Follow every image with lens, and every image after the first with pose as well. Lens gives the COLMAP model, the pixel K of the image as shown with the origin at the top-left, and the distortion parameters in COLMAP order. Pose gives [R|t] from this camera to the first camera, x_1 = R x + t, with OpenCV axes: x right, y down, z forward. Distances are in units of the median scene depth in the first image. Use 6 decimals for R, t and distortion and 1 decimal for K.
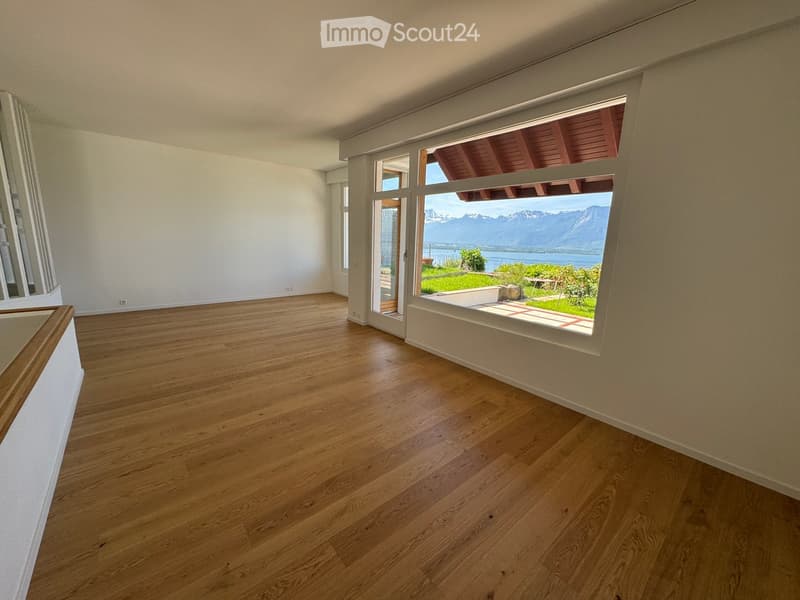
lens RADIAL K [[321.0, 0, 400.0], [0, 321.0, 300.0], [0, 0, 1]] dist [-0.000619, -0.000061]
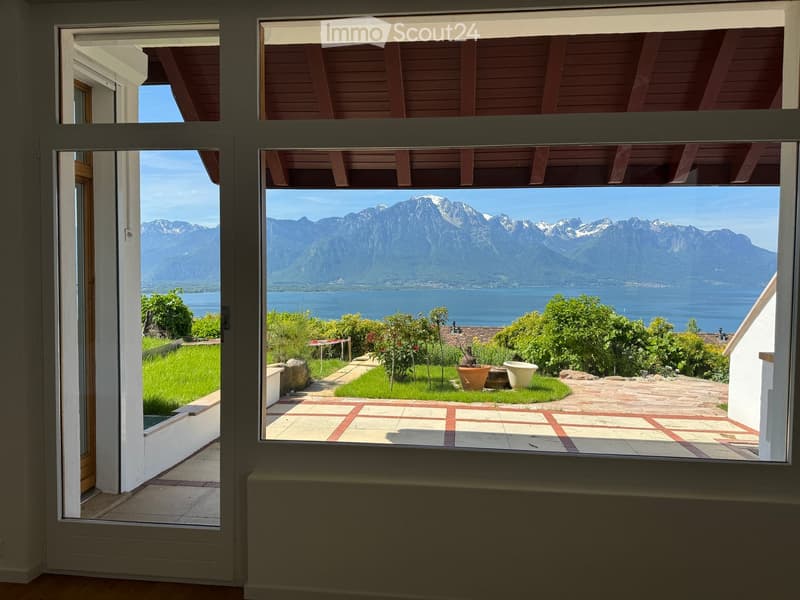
lens RADIAL K [[569.0, 0, 401.3], [0, 569.0, 284.9], [0, 0, 1]] dist [0.059192, -0.072231]
pose [[0.715894, -0.035569, 0.697302, -0.141003], [0.147364, 0.983901, -0.101104, -0.048084], [-0.682480, 0.175137, 0.709611, 0.253835]]
